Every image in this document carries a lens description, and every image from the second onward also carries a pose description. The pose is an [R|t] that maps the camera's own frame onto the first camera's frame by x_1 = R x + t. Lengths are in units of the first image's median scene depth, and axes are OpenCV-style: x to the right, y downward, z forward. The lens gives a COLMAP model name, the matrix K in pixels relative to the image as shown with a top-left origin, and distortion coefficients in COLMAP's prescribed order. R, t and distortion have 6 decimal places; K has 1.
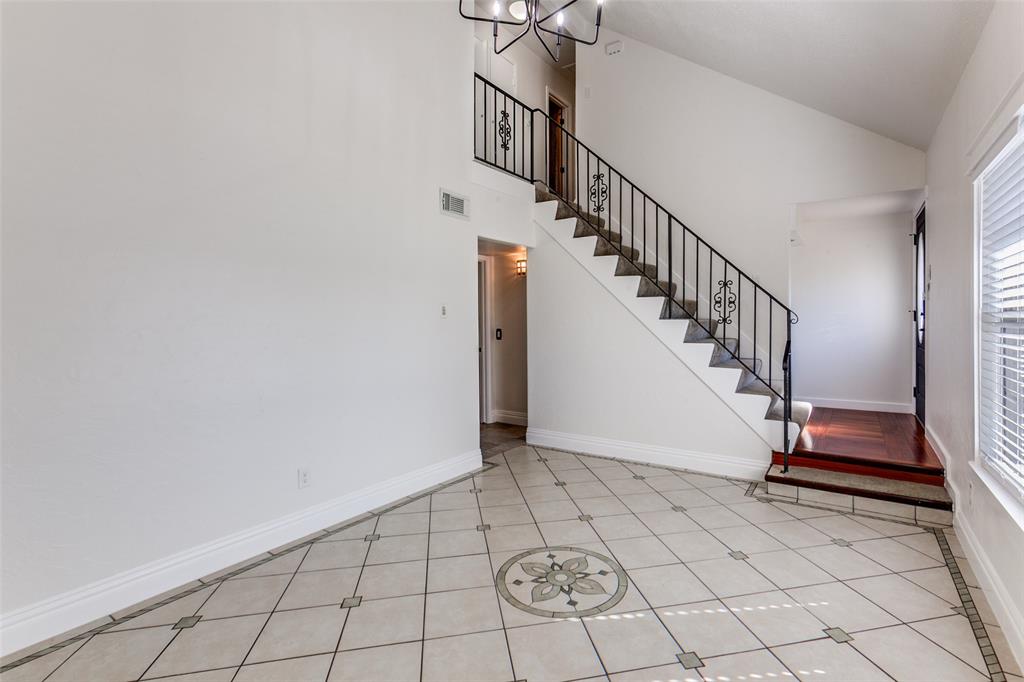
lens RADIAL K [[468.4, 0, 544.6], [0, 468.4, 328.2], [0, 0, 1]] dist [-0.030278, 0.022333]
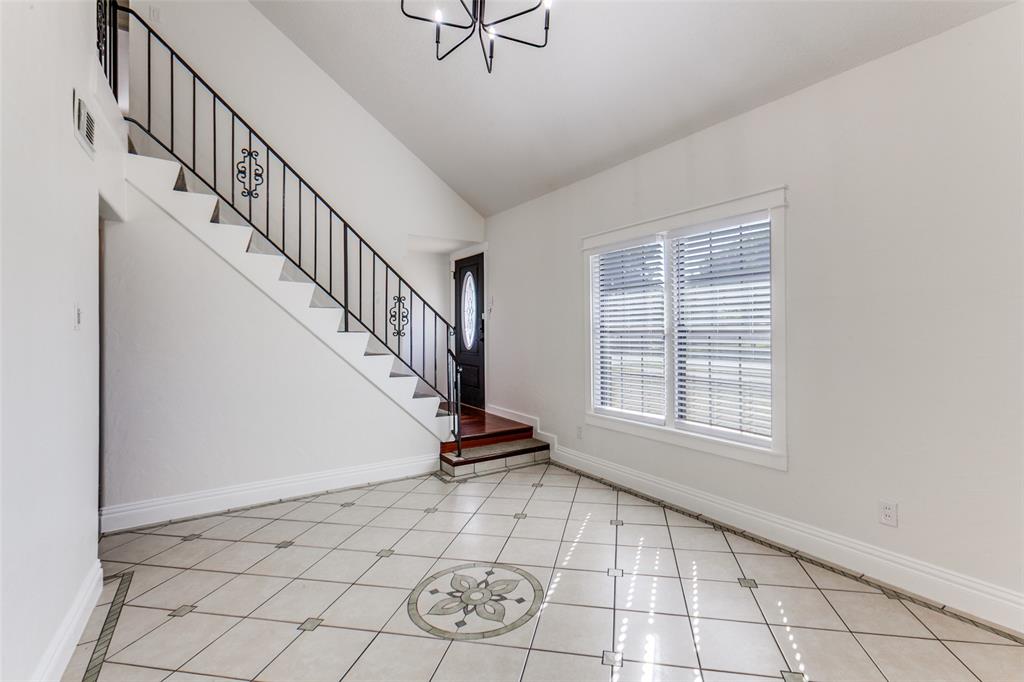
lens RADIAL K [[478.2, 0, 513.1], [0, 478.2, 329.1], [0, 0, 1]] dist [-0.029856, 0.026683]
pose [[0.390508, 0.005236, 0.920585, -0.555696], [0.019728, 0.999707, -0.014055, -0.005852], [-0.920388, 0.023650, 0.390290, 0.341786]]
